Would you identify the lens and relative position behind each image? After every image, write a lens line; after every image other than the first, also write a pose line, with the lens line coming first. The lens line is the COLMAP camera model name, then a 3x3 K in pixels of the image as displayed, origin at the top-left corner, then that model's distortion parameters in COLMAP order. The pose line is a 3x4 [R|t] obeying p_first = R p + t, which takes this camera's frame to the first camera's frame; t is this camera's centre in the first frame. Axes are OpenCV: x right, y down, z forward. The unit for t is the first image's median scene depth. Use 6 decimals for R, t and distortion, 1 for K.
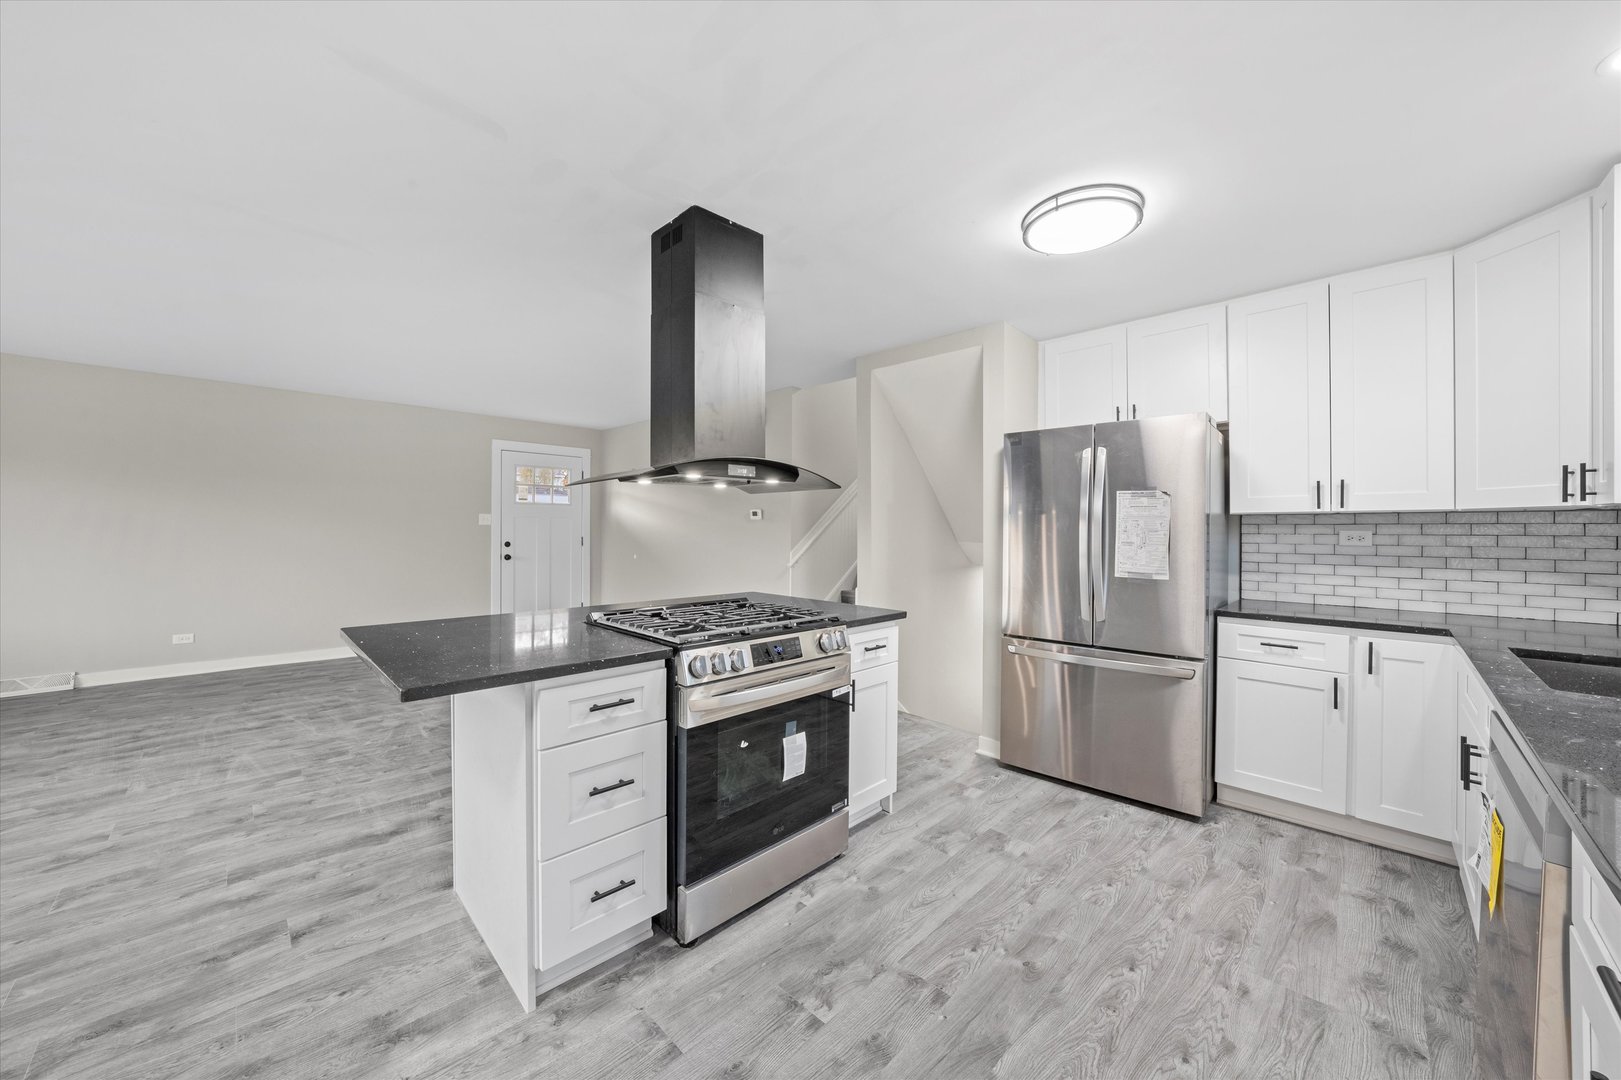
lens RADIAL K [[573.6, 0, 804.8], [0, 573.6, 532.6], [0, 0, 1]] dist [-0.026332, 0.006150]
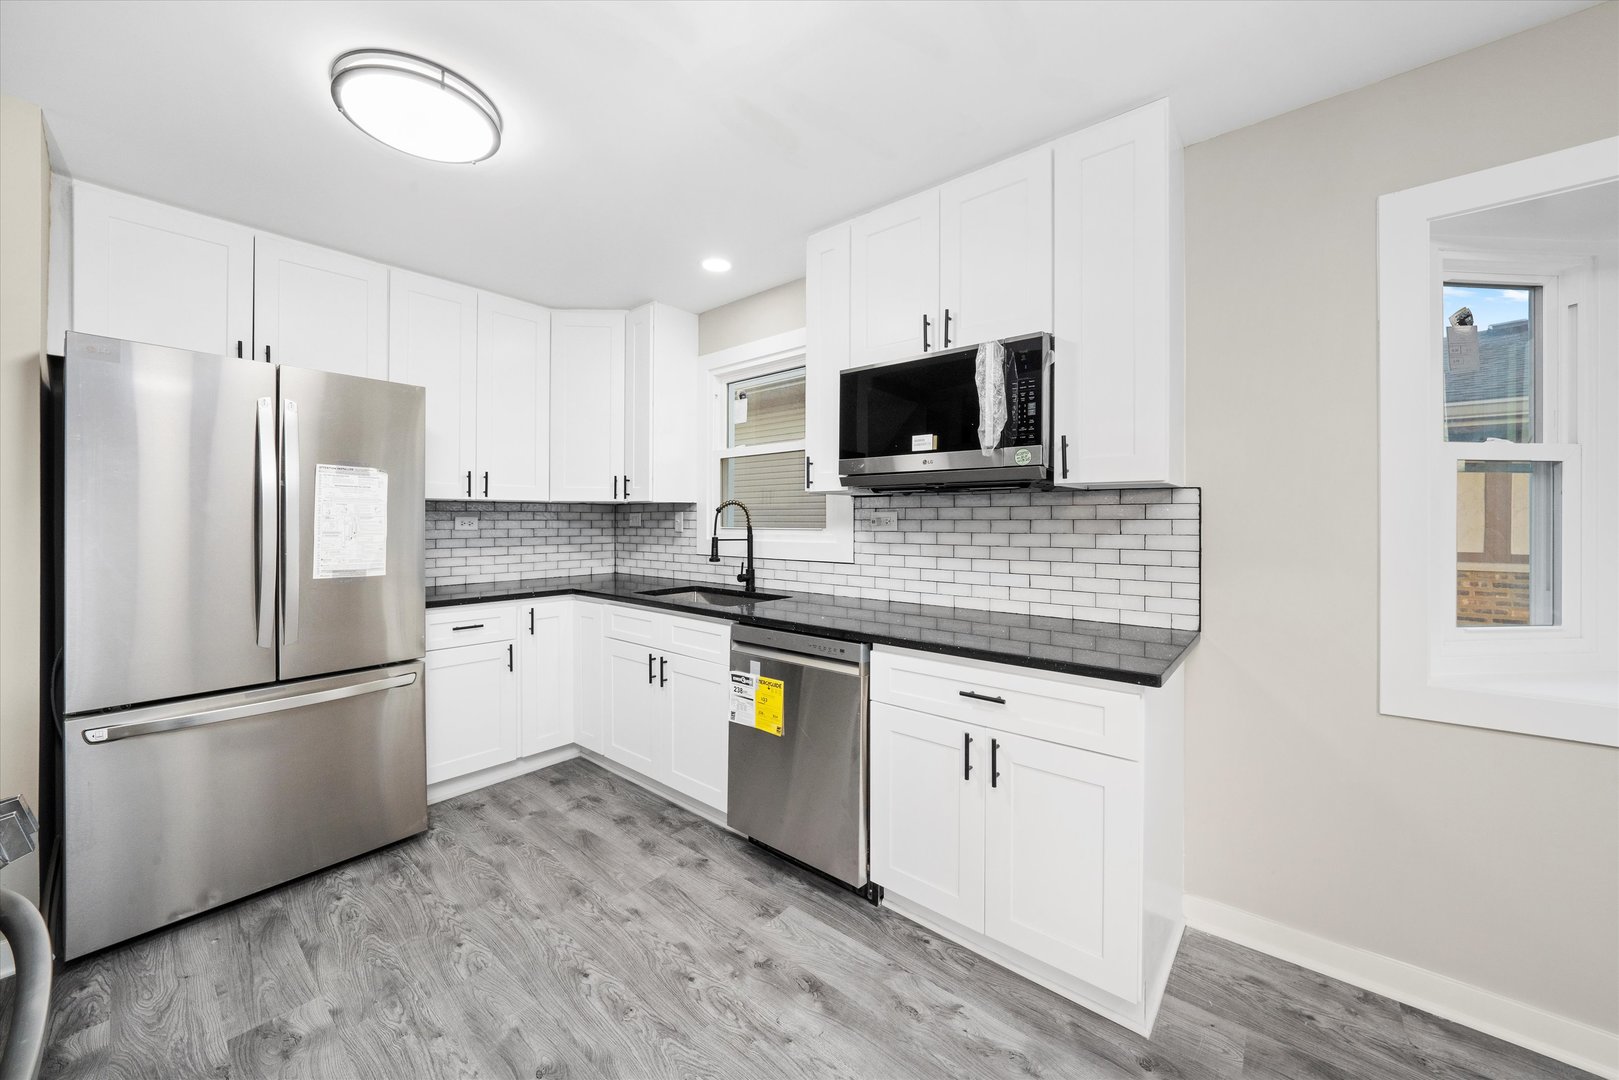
lens RADIAL K [[602.8, 0, 785.7], [0, 602.8, 522.2], [0, 0, 1]] dist [-0.027638, 0.007556]
pose [[-0.065215, -0.009105, 0.997830, -0.324626], [0.002122, 0.999955, 0.009263, -0.002990], [-0.997869, 0.002722, -0.065193, 0.531595]]
